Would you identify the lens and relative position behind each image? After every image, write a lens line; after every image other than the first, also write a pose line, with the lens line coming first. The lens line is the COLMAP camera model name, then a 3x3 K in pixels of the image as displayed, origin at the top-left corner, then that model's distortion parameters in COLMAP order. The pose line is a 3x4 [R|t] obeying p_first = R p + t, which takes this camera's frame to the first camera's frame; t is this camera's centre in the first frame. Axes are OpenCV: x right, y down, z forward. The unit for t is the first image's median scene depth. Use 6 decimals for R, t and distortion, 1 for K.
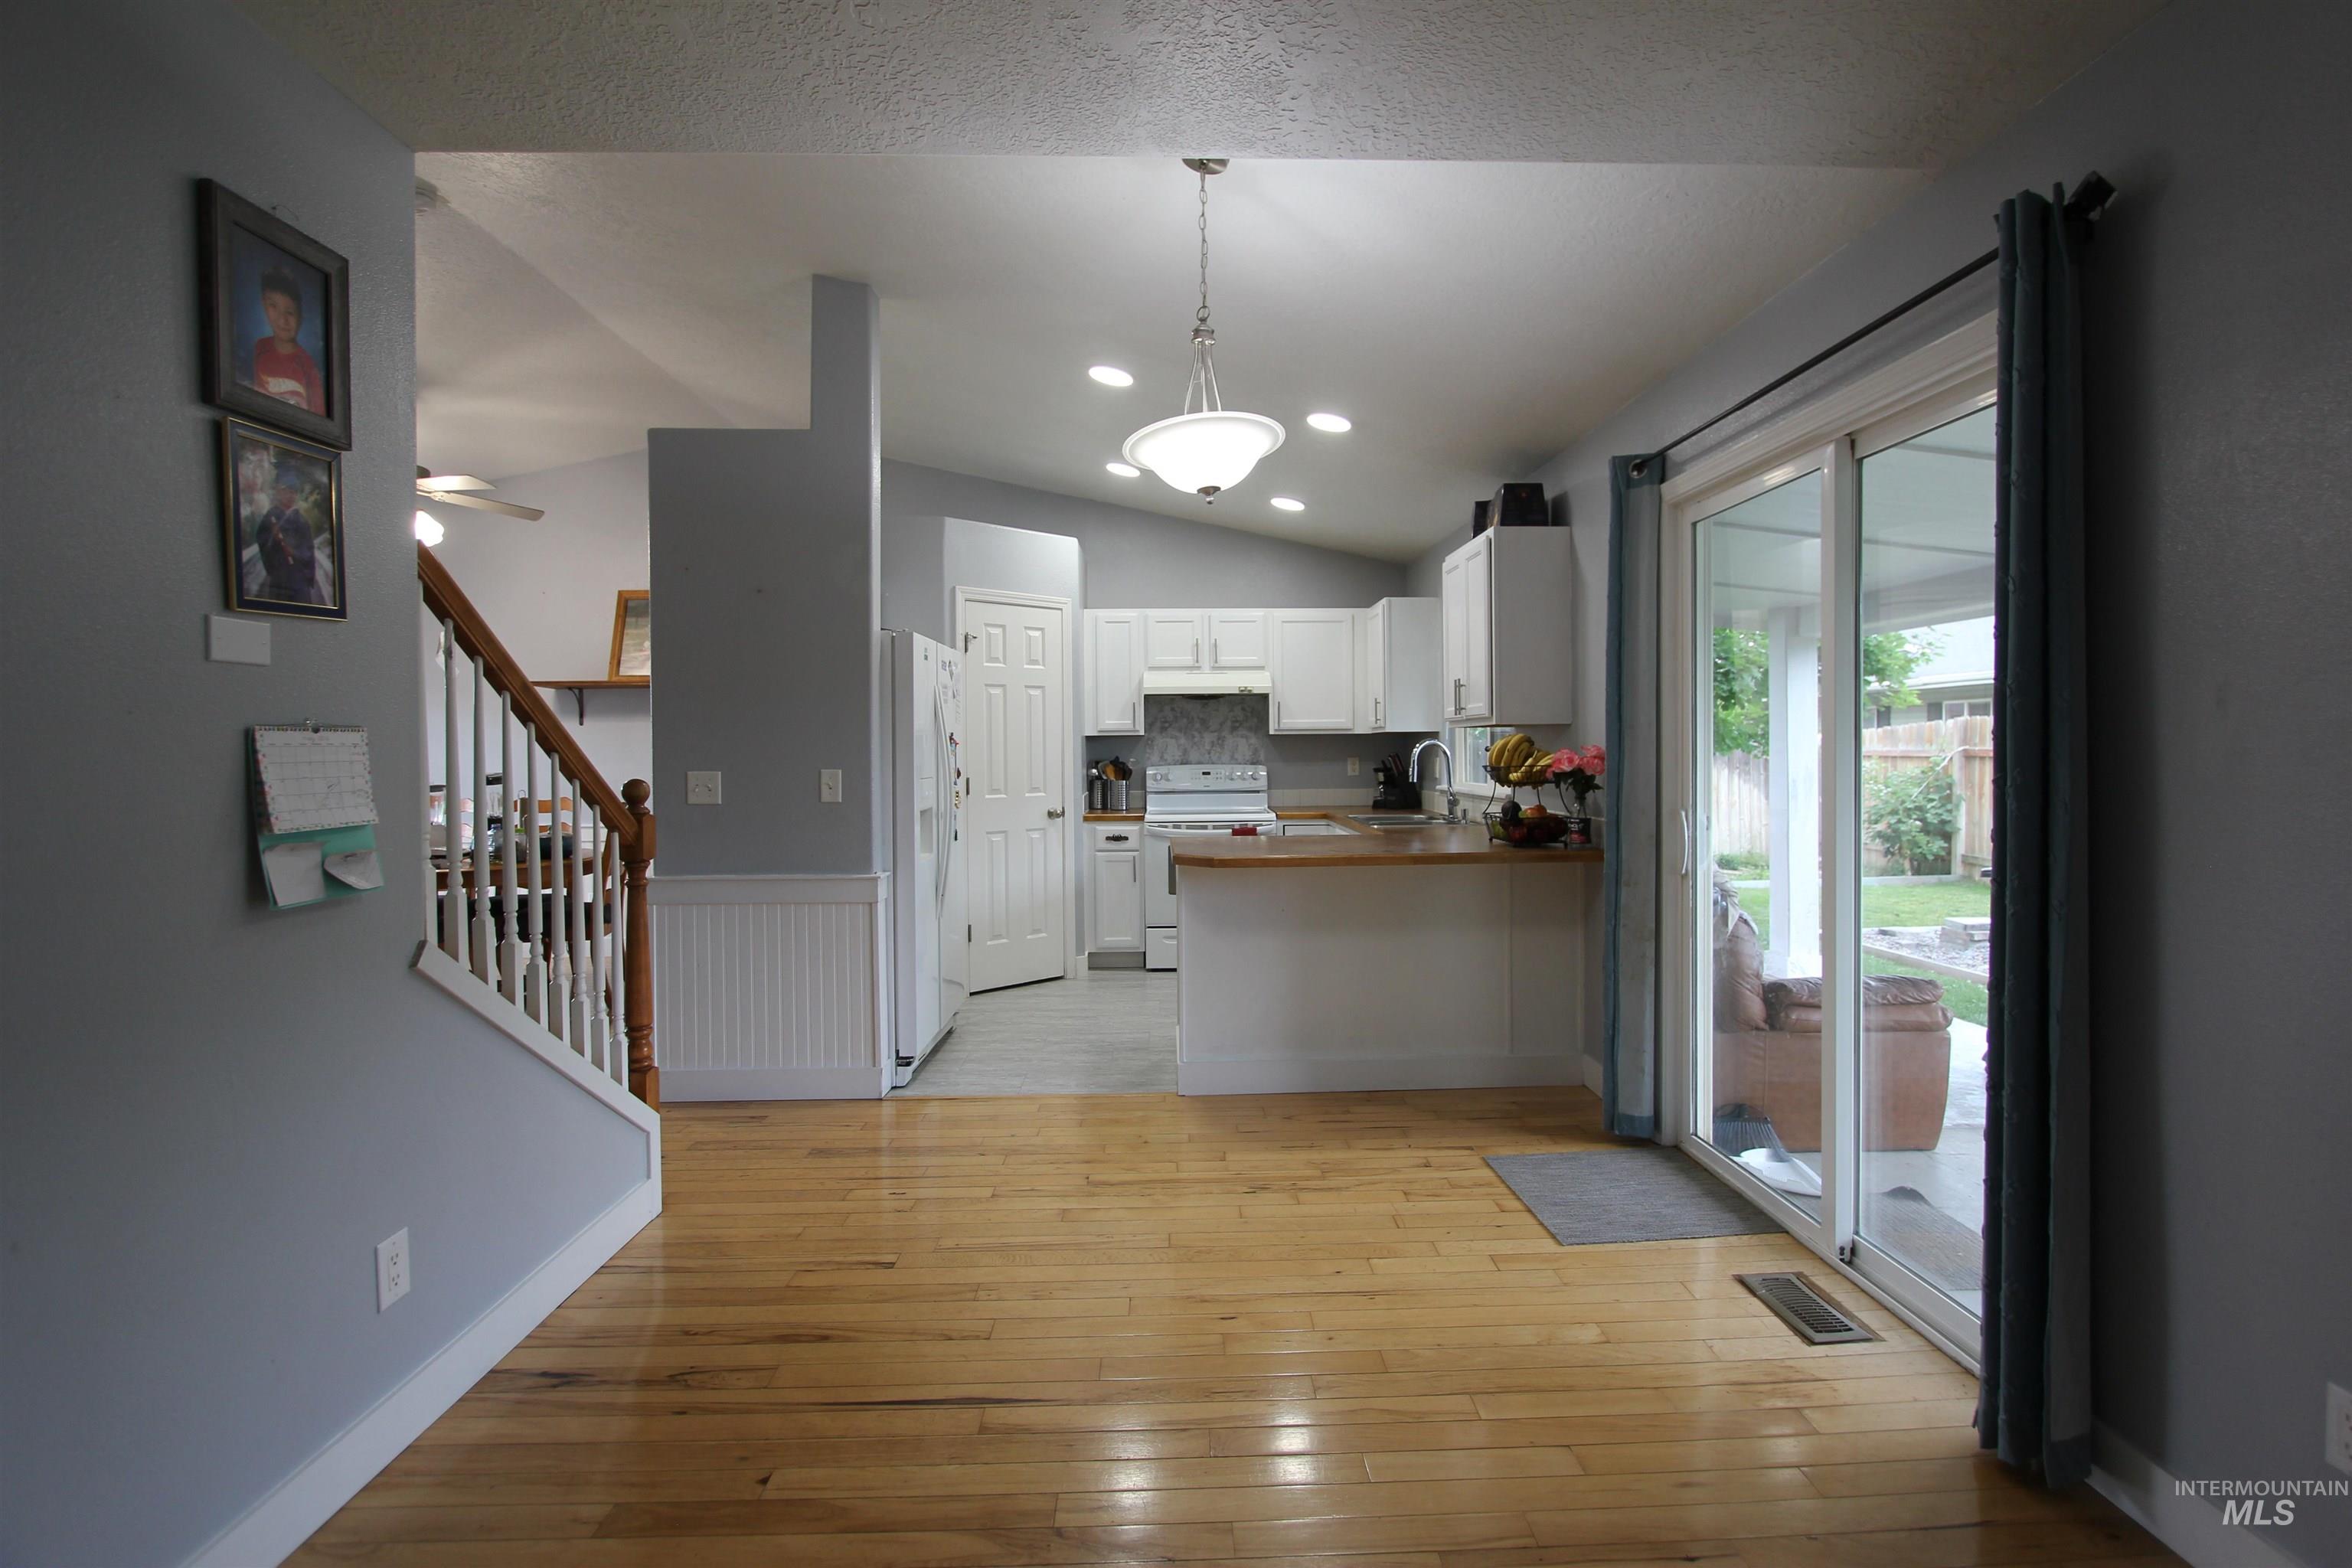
lens RADIAL K [[1081.7, 0, 1204.3], [0, 1081.7, 766.2], [0, 0, 1]] dist [-0.012630, 0.001844]
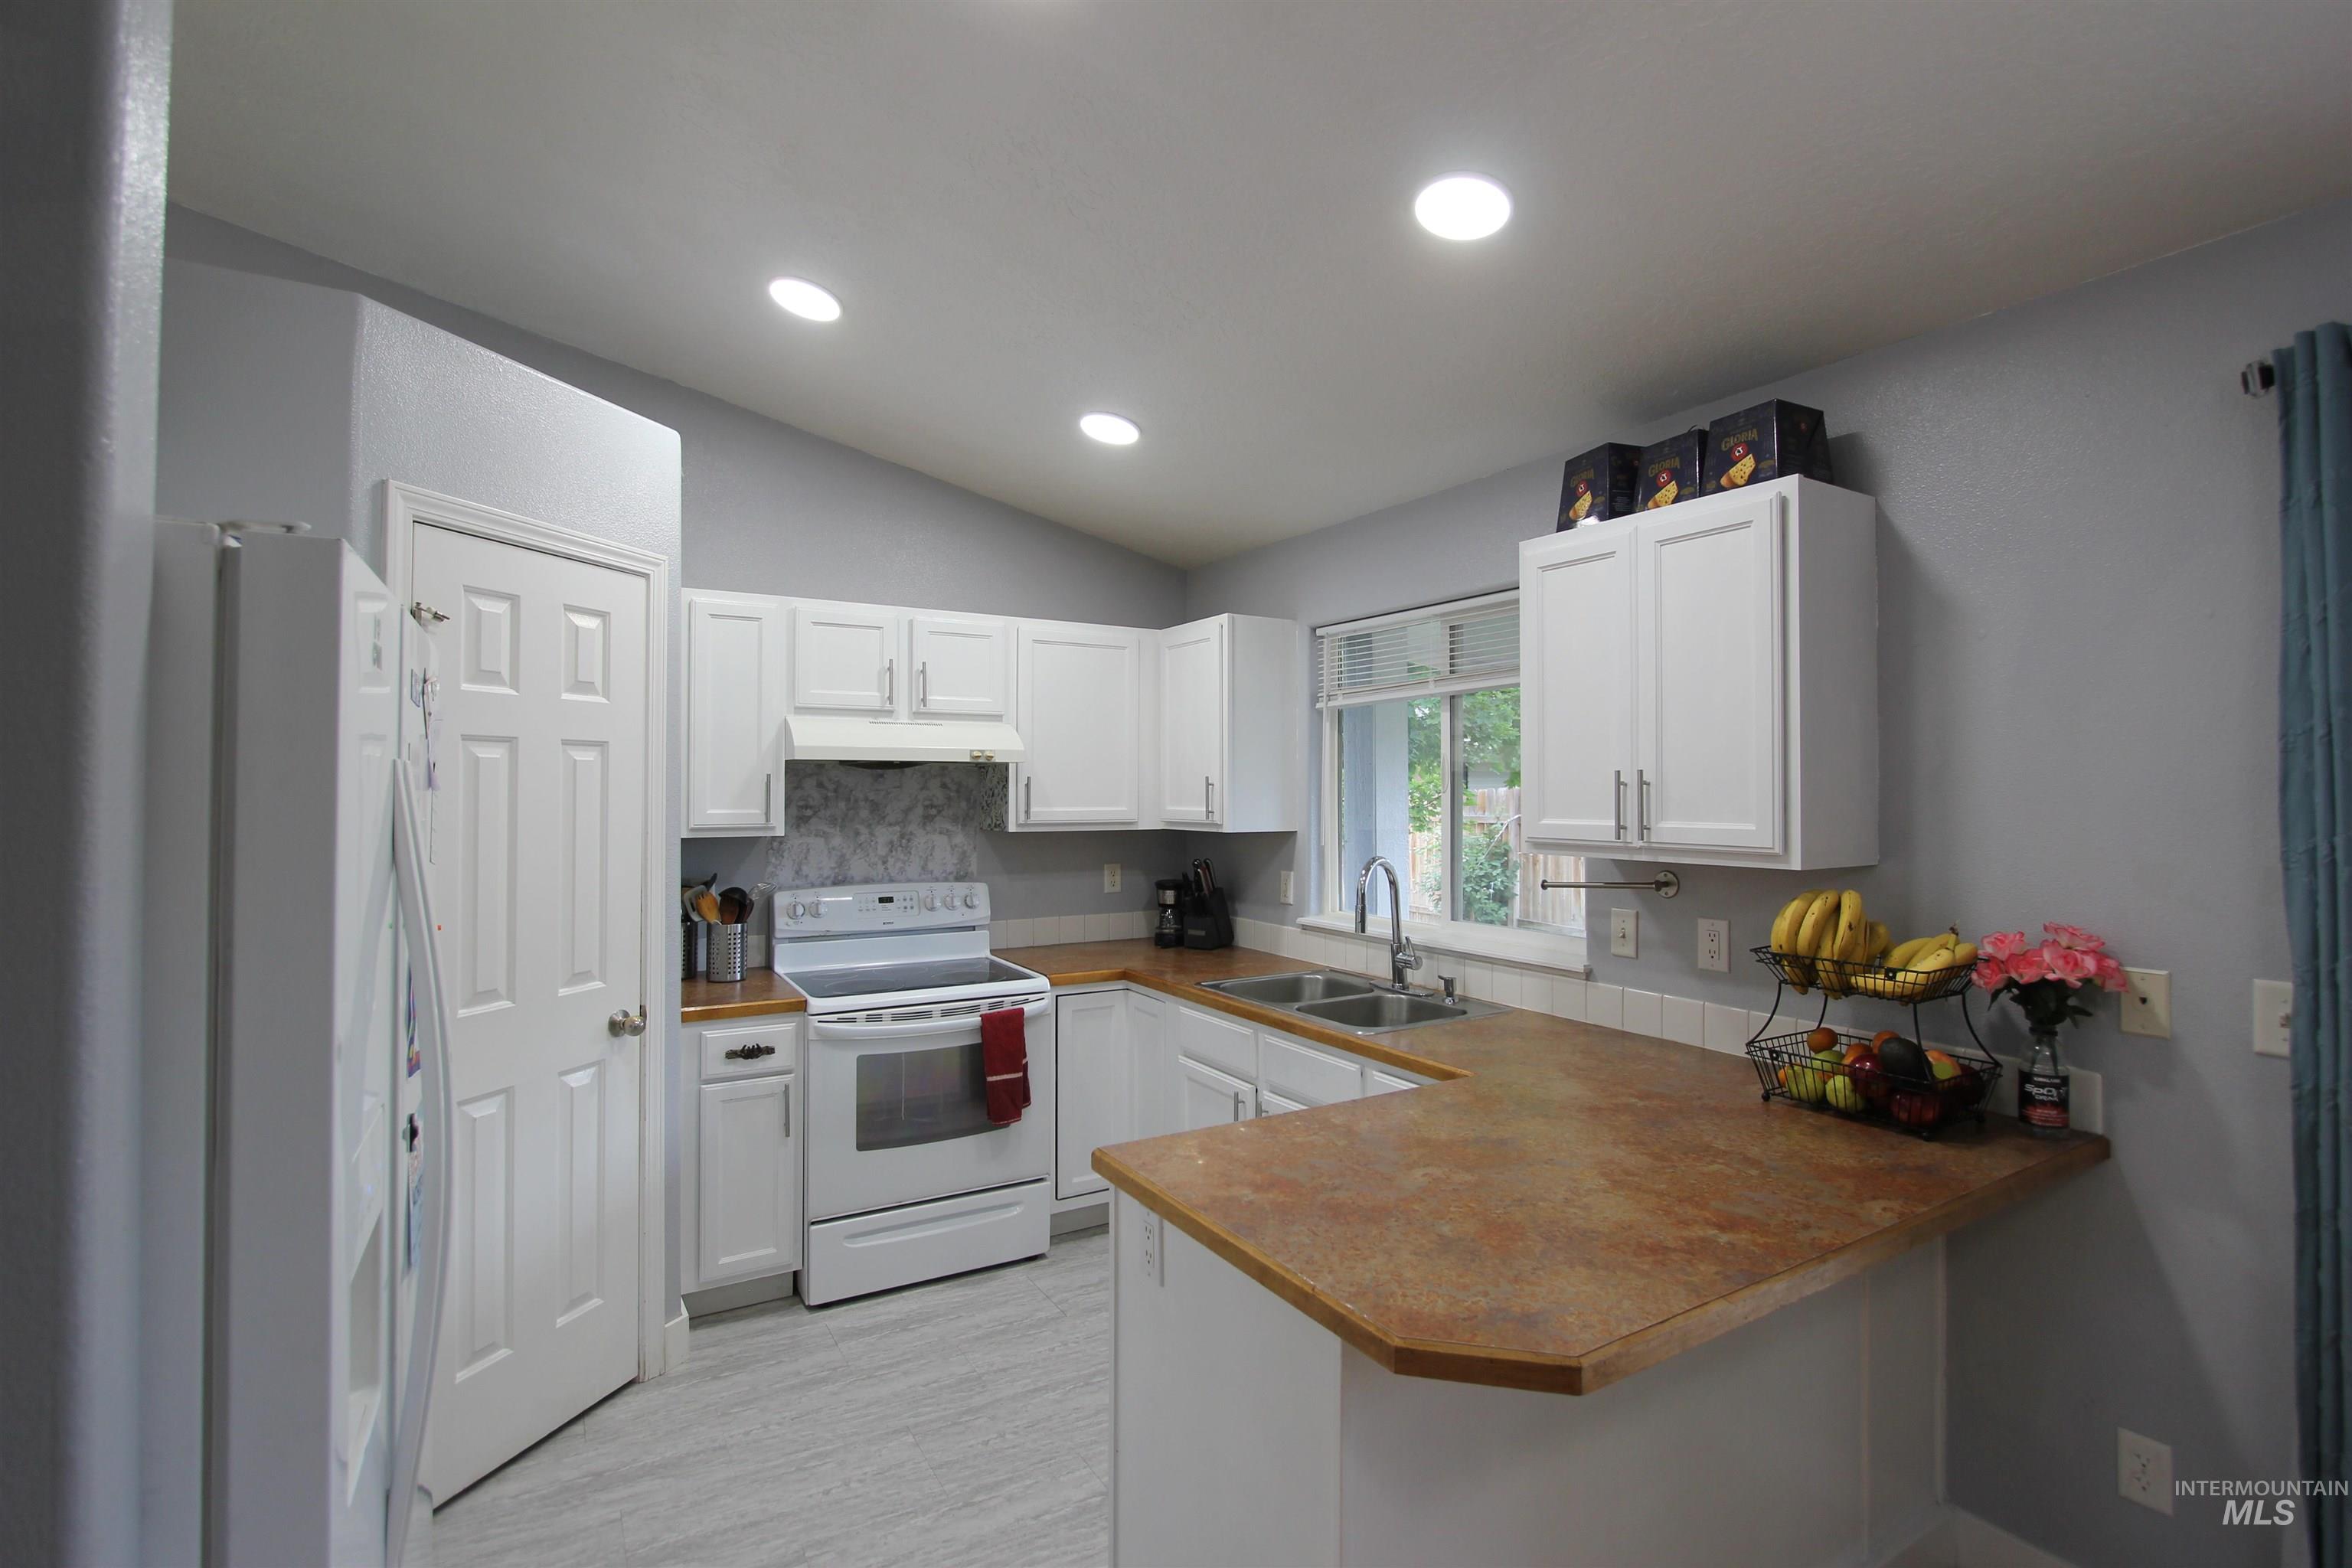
lens RADIAL K [[1081.7, 0, 1185.0], [0, 1081.7, 776.2], [0, 0, 1]] dist [-0.012630, 0.001844]
pose [[0.875450, 0.016228, 0.483036, -0.208974], [-0.001791, 0.999538, -0.030334, -0.063469], [-0.483305, 0.025691, 0.875075, 0.671766]]
